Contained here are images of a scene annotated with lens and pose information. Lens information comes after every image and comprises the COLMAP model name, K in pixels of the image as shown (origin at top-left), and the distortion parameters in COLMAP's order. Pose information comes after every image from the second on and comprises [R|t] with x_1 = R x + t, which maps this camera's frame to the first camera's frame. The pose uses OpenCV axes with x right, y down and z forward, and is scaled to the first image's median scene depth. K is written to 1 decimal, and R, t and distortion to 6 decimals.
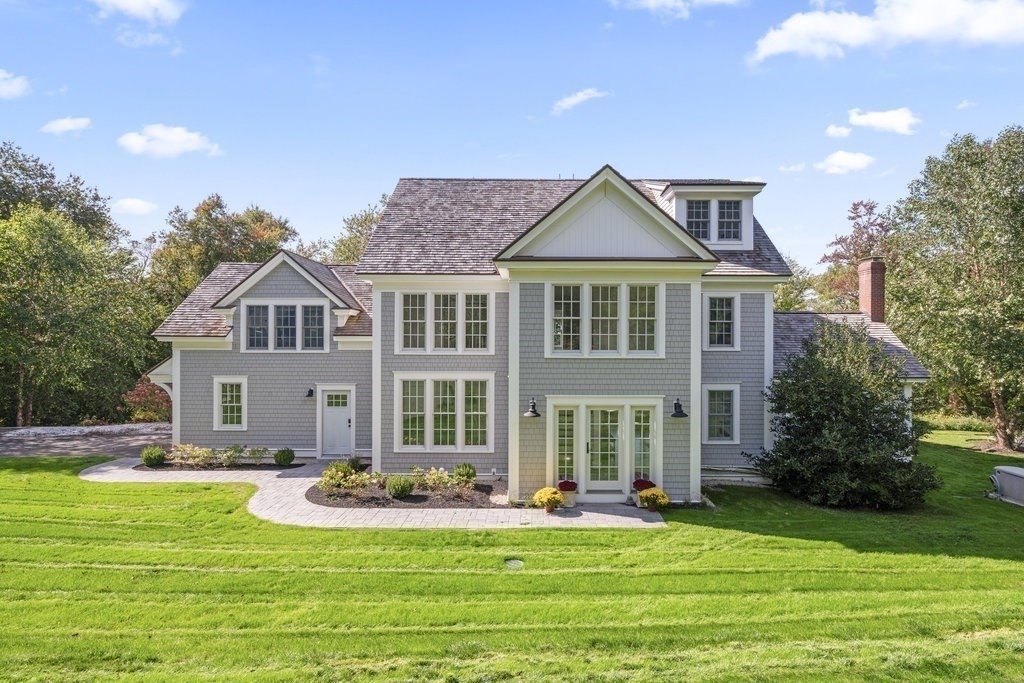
lens RADIAL K [[549.4, 0, 519.4], [0, 549.4, 339.4], [0, 0, 1]] dist [0.005000, 0.000030]
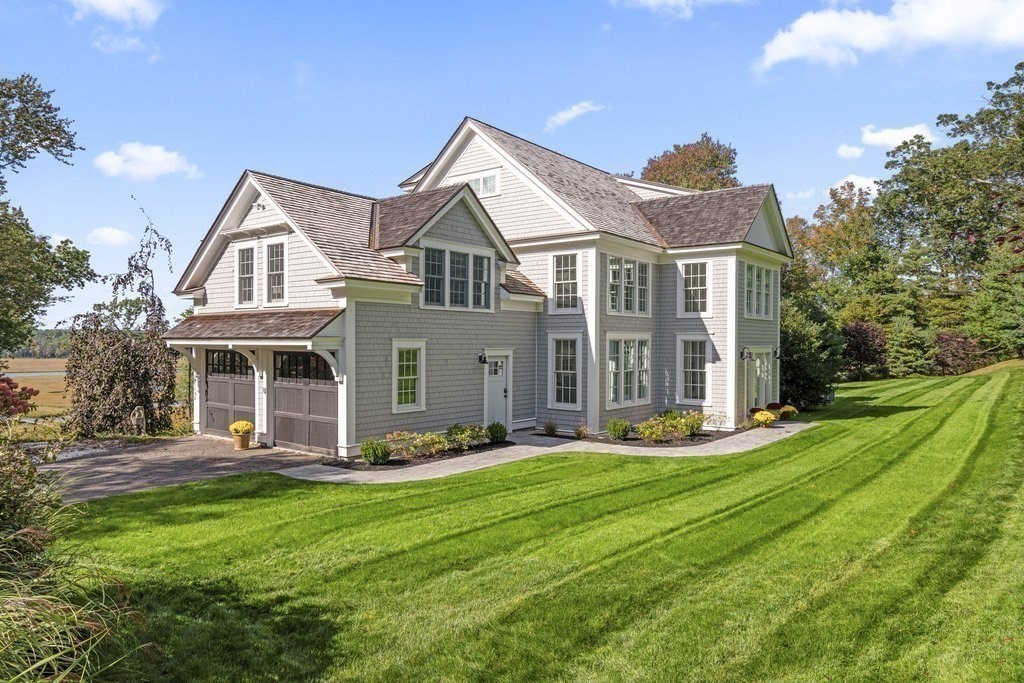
lens RADIAL K [[694.3, 0, 513.2], [0, 694.3, 343.8], [0, 0, 1]] dist [-0.001605, -0.003148]
pose [[0.601819, -0.003348, 0.798626, -1.196751], [-0.010780, 0.999866, 0.012315, 0.059471], [-0.798560, -0.016021, 0.601702, 0.318997]]
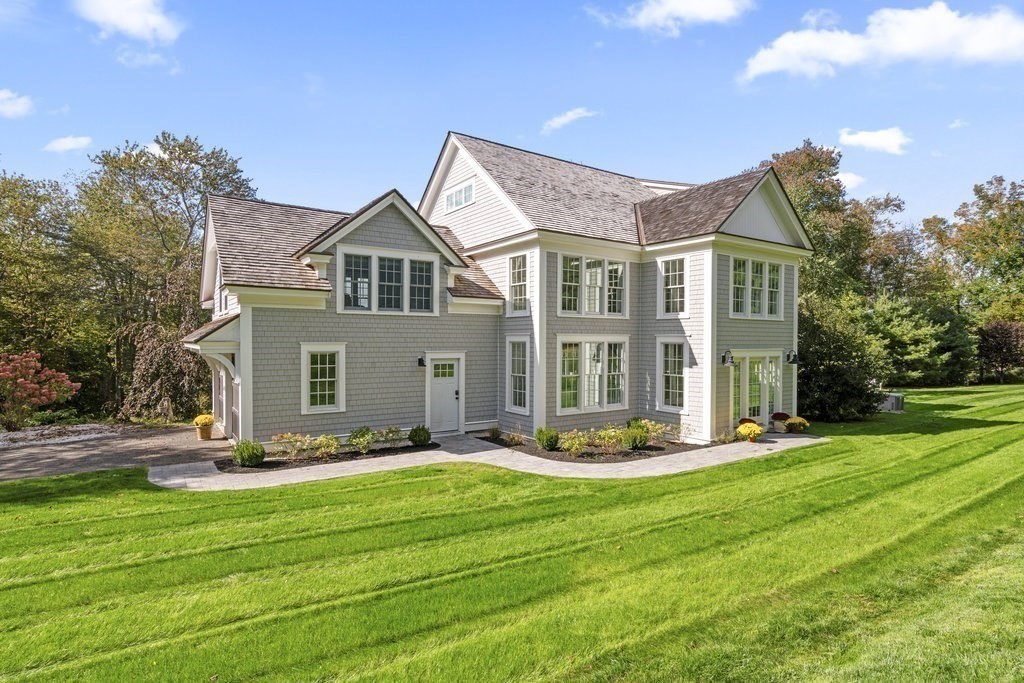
lens RADIAL K [[549.4, 0, 506.7], [0, 549.4, 342.8], [0, 0, 1]] dist [0.005000, 0.000030]
pose [[0.819318, -0.002615, 0.573334, -0.759253], [-0.006391, 0.999886, 0.013692, 0.053960], [-0.573304, -0.014883, 0.819208, 0.218122]]
